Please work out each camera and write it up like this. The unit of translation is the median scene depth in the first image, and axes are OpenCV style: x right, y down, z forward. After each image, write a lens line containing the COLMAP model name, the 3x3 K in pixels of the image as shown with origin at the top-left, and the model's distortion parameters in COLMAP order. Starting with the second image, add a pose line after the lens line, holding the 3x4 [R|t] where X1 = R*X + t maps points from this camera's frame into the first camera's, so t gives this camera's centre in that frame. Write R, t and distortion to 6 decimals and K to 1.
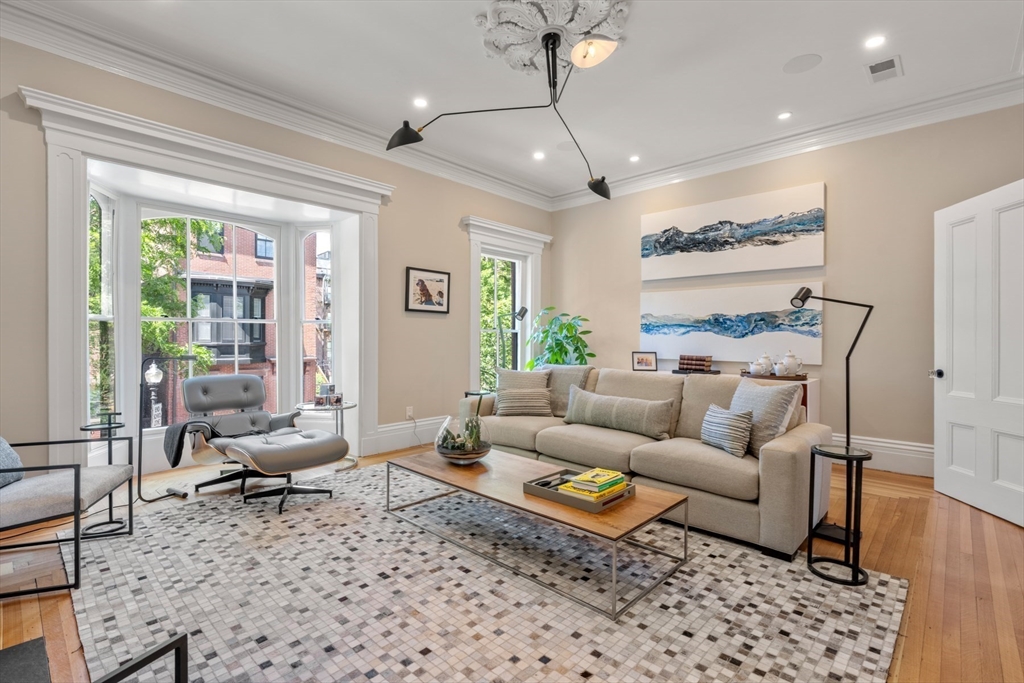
lens RADIAL K [[475.1, 0, 514.4], [0, 475.1, 341.4], [0, 0, 1]] dist [0.001022, 0.000043]
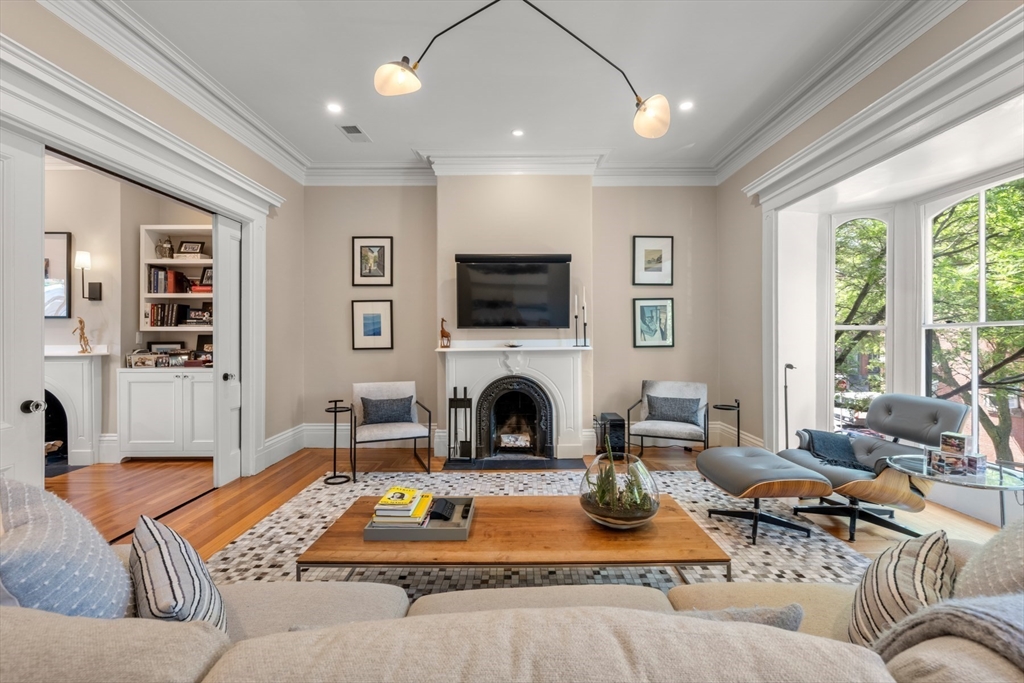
lens RADIAL K [[427.5, 0, 515.4], [0, 427.5, 338.9], [0, 0, 1]] dist [-0.000985, -0.000060]
pose [[-0.727564, -0.001560, -0.686038, 0.594296], [-0.005227, 0.999981, 0.003270, -0.037564], [0.686019, 0.005965, -0.727559, 1.783331]]
